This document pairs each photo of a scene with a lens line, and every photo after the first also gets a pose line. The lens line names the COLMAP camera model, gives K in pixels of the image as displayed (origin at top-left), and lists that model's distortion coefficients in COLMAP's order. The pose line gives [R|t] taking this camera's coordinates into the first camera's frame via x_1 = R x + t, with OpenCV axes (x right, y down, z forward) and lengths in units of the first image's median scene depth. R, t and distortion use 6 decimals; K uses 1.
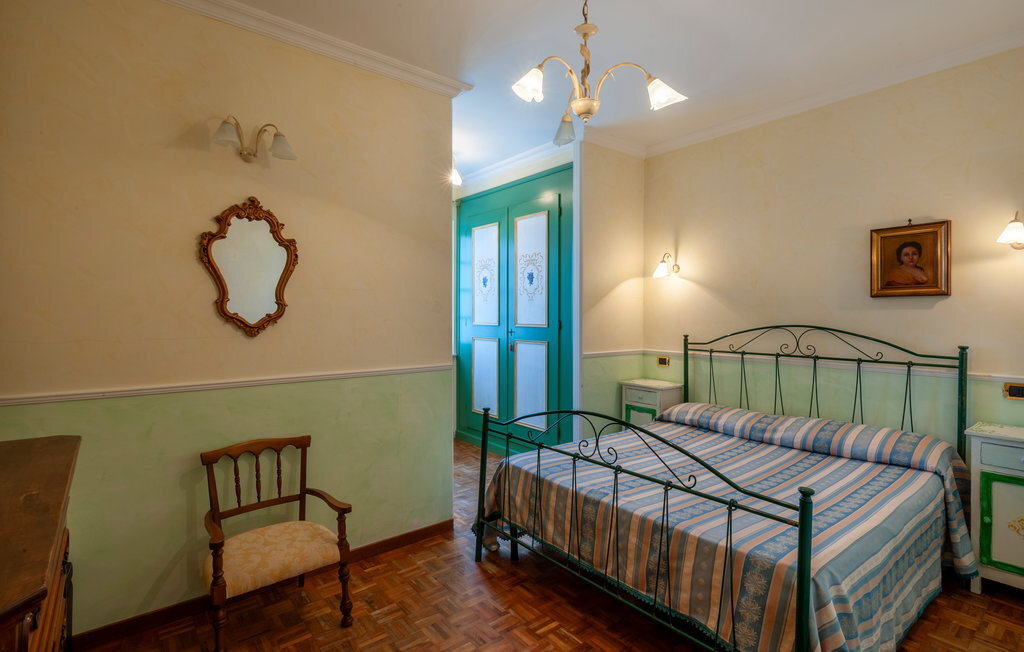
lens RADIAL K [[497.2, 0, 511.6], [0, 497.2, 318.8], [0, 0, 1]] dist [0.001033, 0.000268]
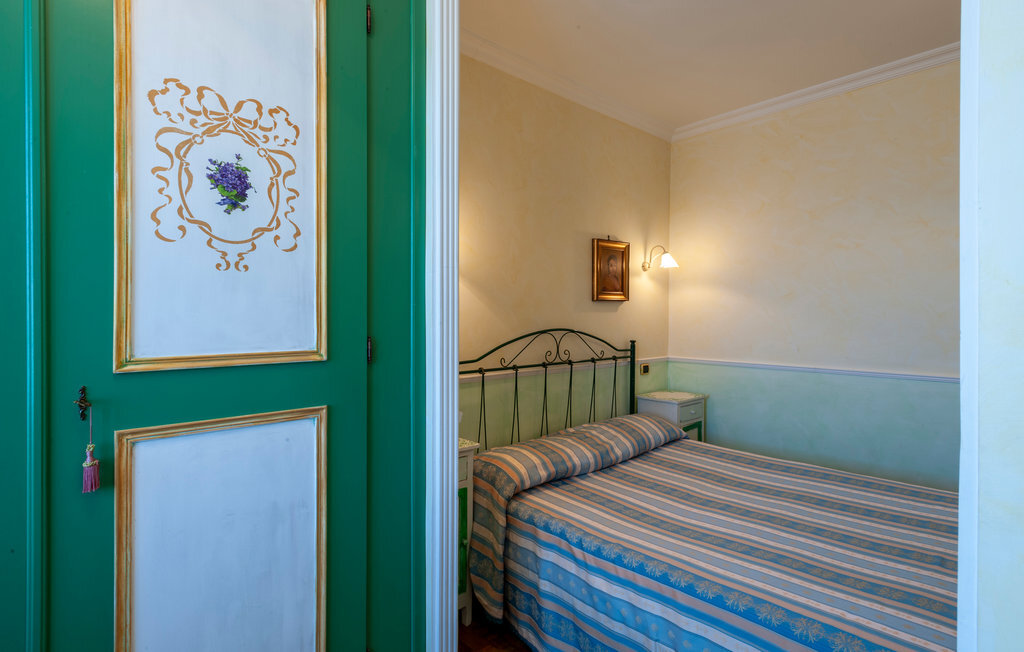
lens RADIAL K [[497.2, 0, 511.6], [0, 497.2, 320.5], [0, 0, 1]] dist [0.001033, 0.000268]
pose [[-0.061243, -0.009852, 0.998074, -0.311855], [0.011764, 0.999875, 0.010591, -0.012183], [-0.998054, 0.012390, -0.061119, 1.120077]]
